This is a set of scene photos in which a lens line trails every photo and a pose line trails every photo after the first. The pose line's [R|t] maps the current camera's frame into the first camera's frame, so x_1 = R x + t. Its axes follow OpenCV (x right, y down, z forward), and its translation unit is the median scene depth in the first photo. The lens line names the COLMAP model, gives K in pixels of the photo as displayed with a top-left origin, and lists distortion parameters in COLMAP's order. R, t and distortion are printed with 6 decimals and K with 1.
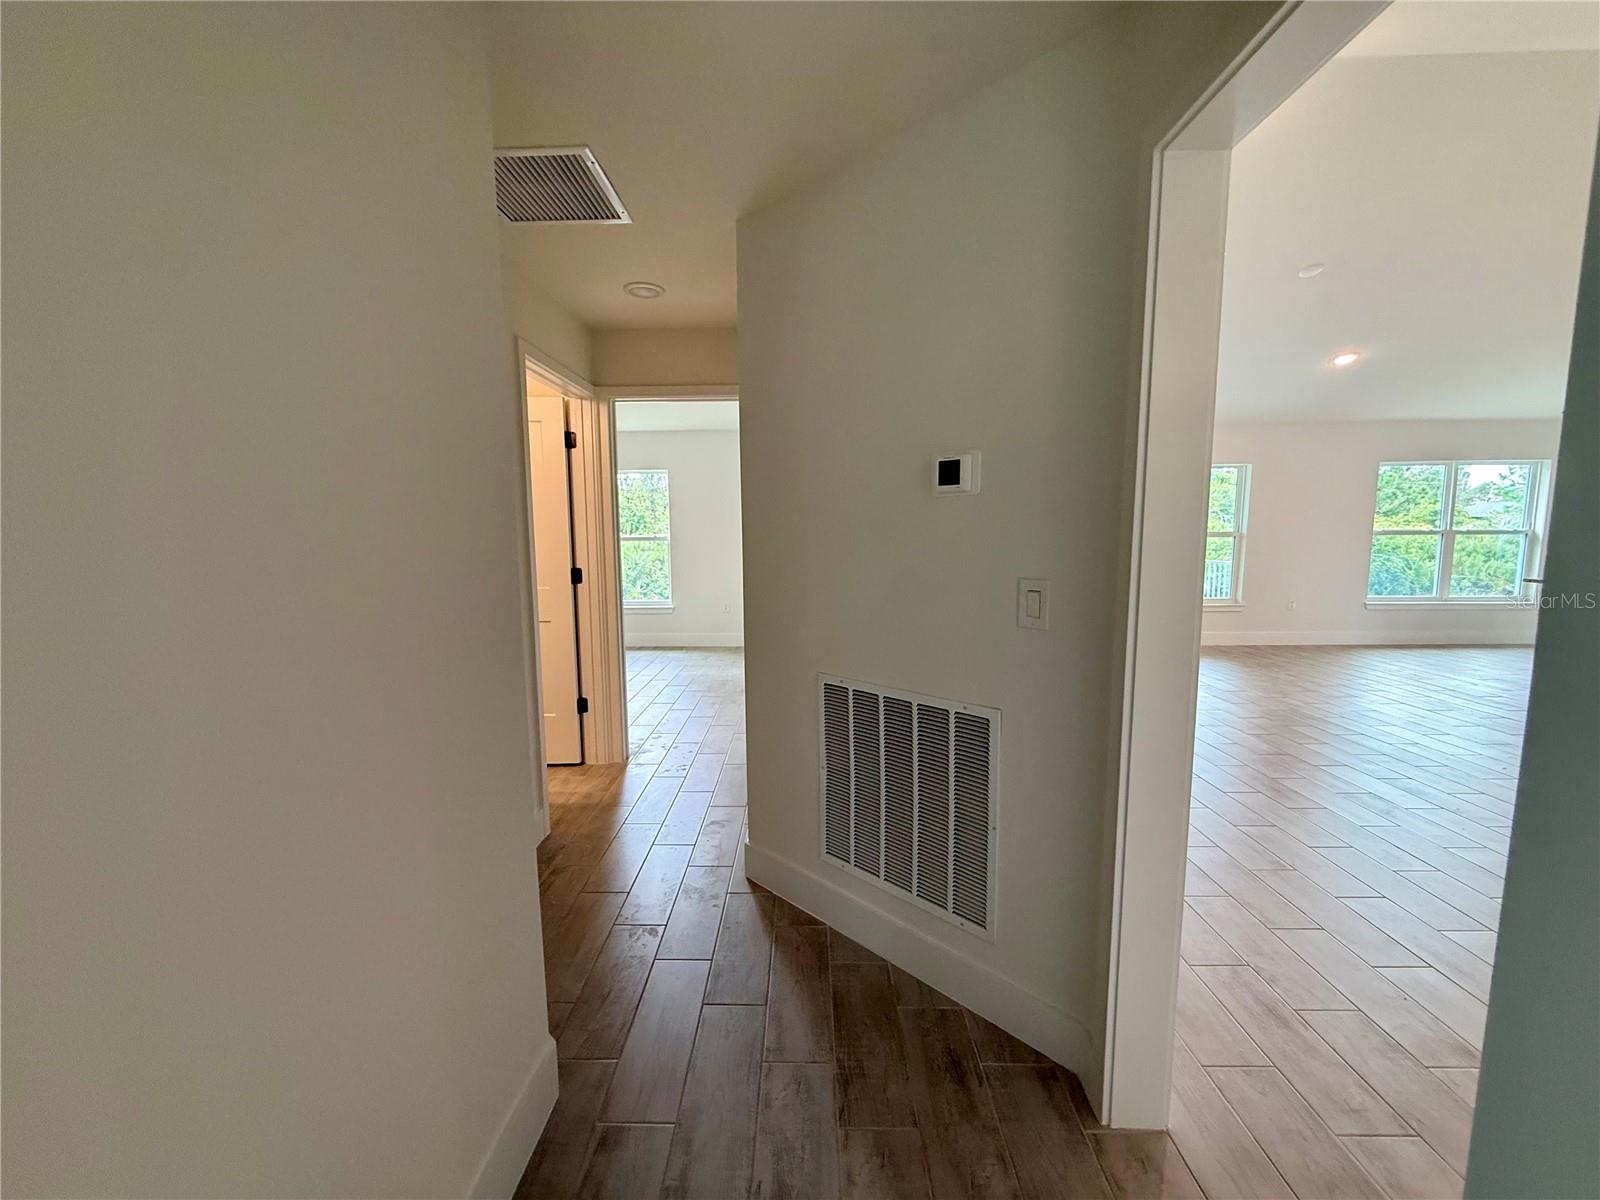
lens RADIAL K [[637.0, 0, 797.5], [0, 637.0, 597.3], [0, 0, 1]] dist [0.000139, -0.000486]
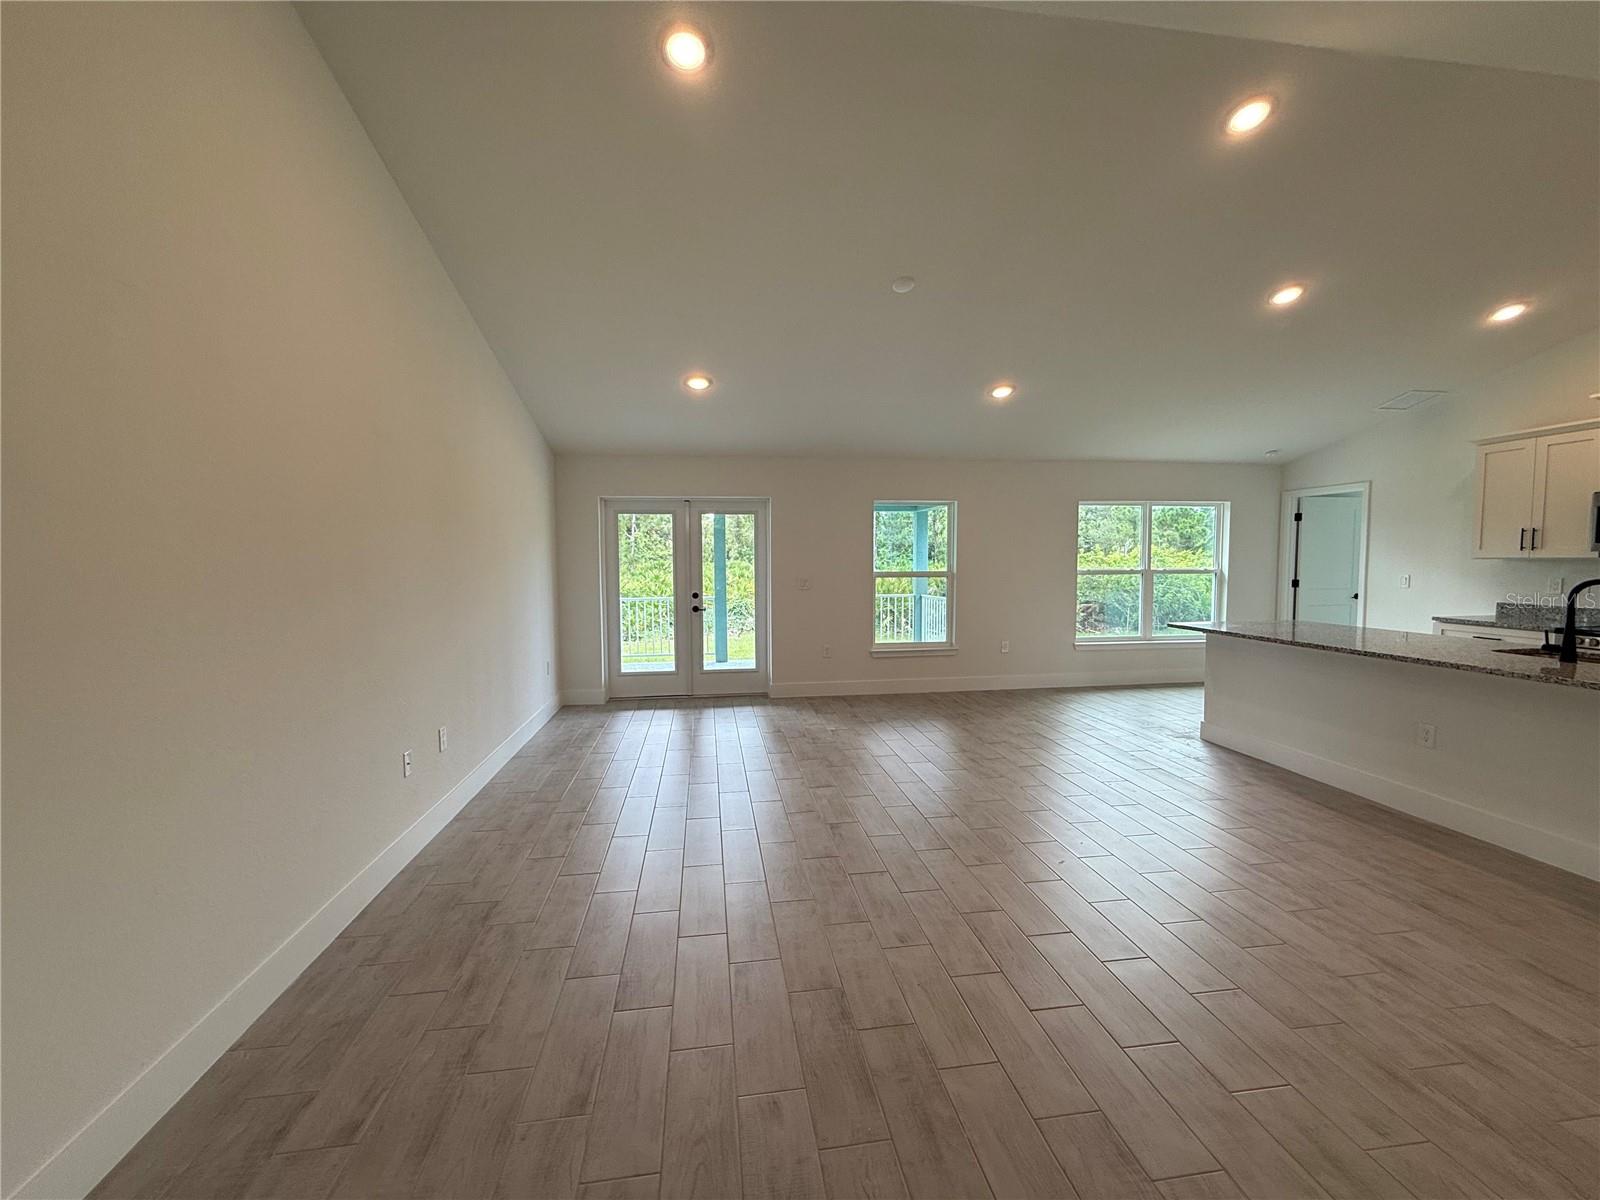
lens RADIAL K [[637.0, 0, 792.6], [0, 637.0, 596.8], [0, 0, 1]] dist [0.000139, -0.000486]
pose [[0.987290, -0.007132, 0.158770, 0.986992], [0.014959, 0.998728, -0.048155, -0.072783], [-0.158224, 0.049918, 0.986141, 0.323878]]
